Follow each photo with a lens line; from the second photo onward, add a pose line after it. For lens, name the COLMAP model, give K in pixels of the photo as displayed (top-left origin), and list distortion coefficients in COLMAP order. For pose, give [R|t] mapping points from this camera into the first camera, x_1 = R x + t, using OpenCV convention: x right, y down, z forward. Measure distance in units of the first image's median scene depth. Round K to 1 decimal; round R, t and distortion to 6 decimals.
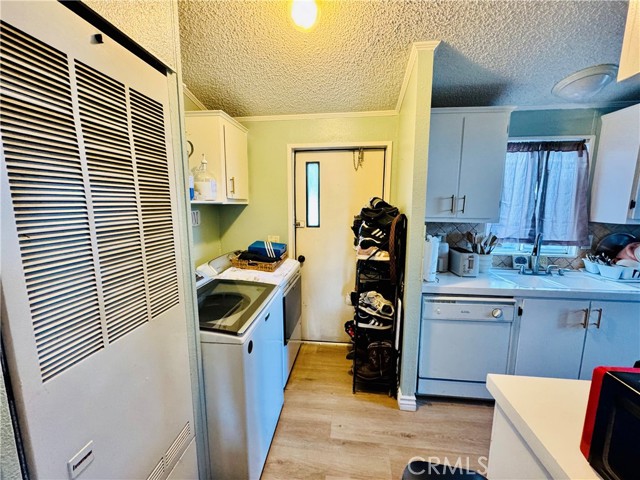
lens RADIAL K [[256.4, 0, 320.8], [0, 256.4, 238.6], [0, 0, 1]] dist [-0.003525, 0.000021]
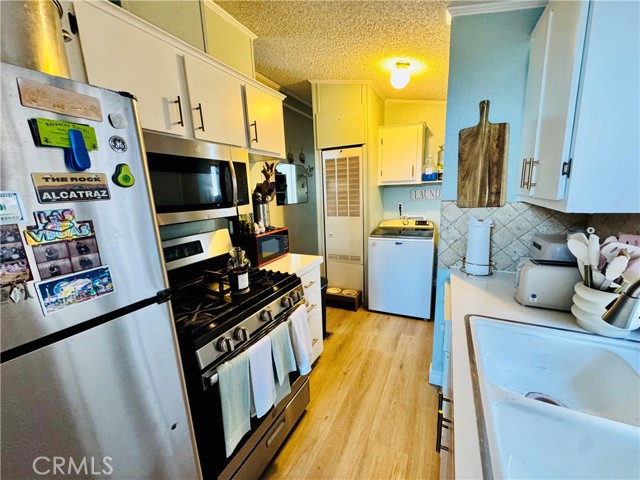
lens RADIAL K [[256.4, 0, 319.9], [0, 256.4, 242.3], [0, 0, 1]] dist [-0.003525, 0.000021]
pose [[-0.329314, 0.201133, -0.922550, 2.967934], [-0.100447, 0.964042, 0.246035, -0.199539], [0.938862, 0.173690, -0.297270, 1.721406]]
